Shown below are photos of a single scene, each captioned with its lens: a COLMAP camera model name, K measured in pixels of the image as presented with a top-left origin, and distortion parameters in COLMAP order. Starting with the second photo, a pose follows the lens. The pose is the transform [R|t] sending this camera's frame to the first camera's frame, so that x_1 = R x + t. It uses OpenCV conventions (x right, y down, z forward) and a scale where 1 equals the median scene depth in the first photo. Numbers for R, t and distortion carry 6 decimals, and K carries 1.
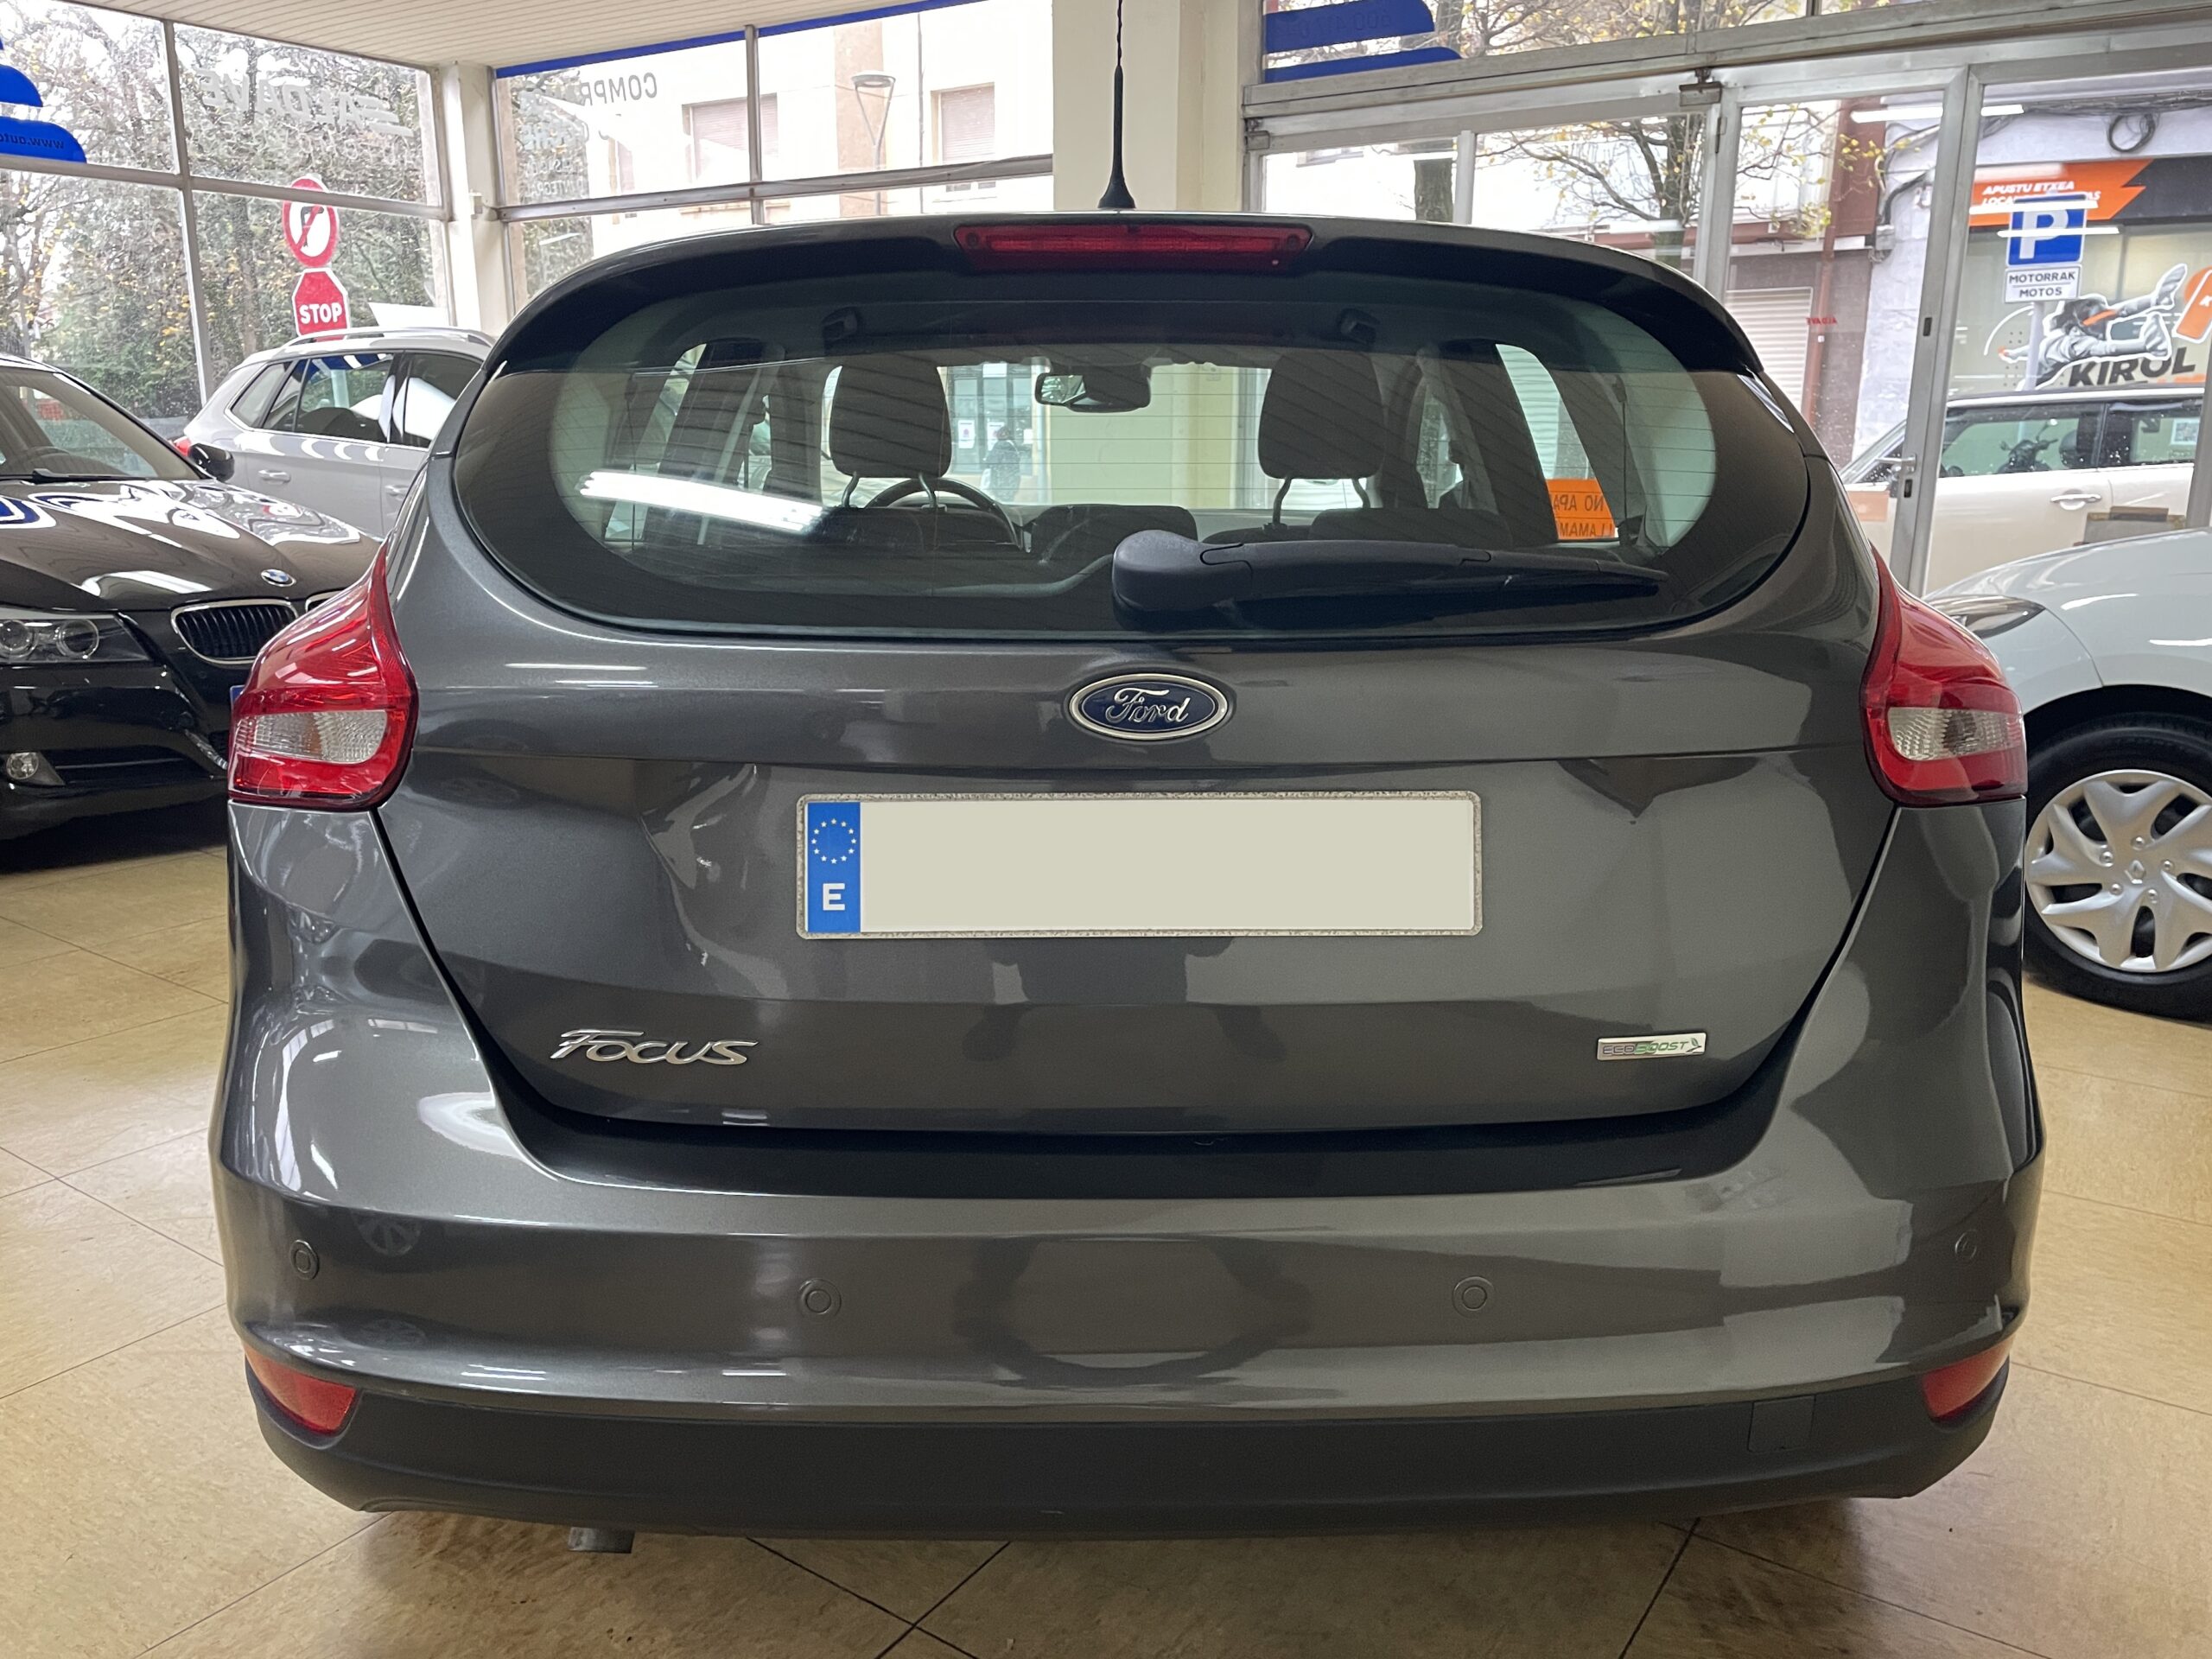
lens RADIAL K [[1687.0, 0, 1101.1], [0, 1687.0, 841.3], [0, 0, 1]] dist [-0.000657, -0.029820]
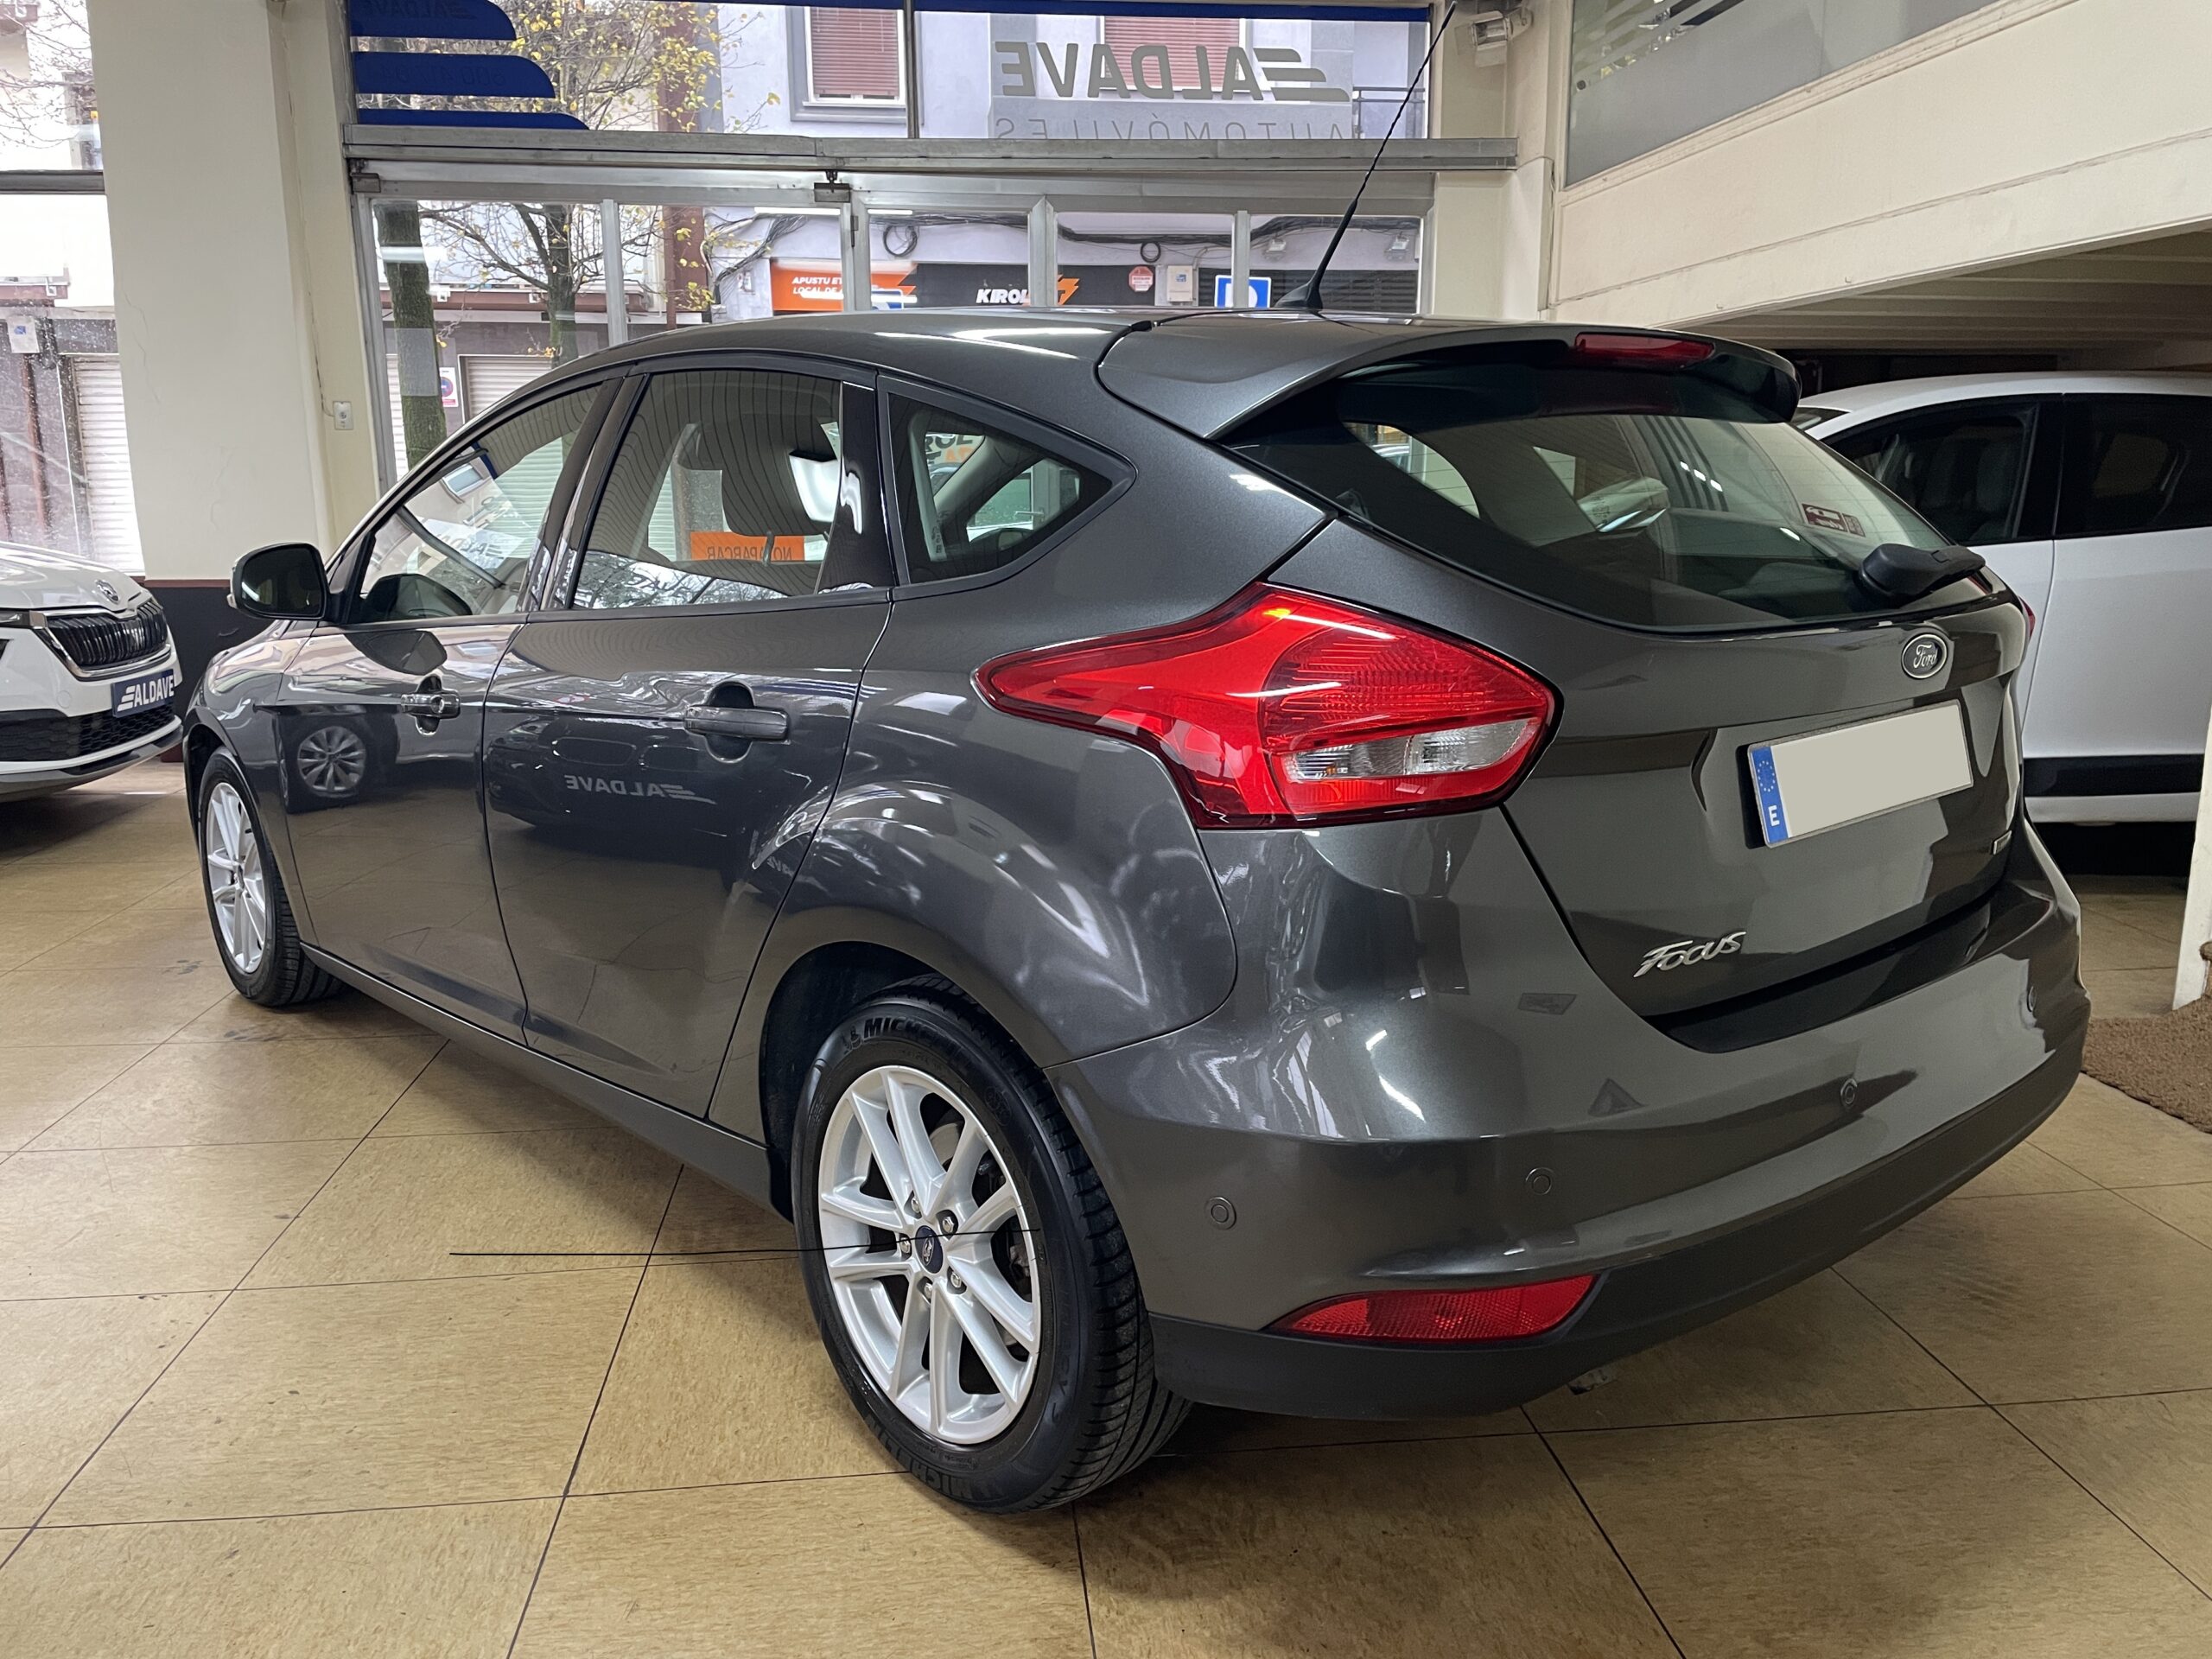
lens RADIAL K [[1687.0, 0, 1098.3], [0, 1687.0, 826.0], [0, 0, 1]] dist [-0.000657, -0.029820]
pose [[0.743490, -0.129133, 0.656161, -0.266371], [0.156075, 0.987590, 0.017511, -0.012646], [-0.650279, 0.089391, 0.754418, 0.055144]]
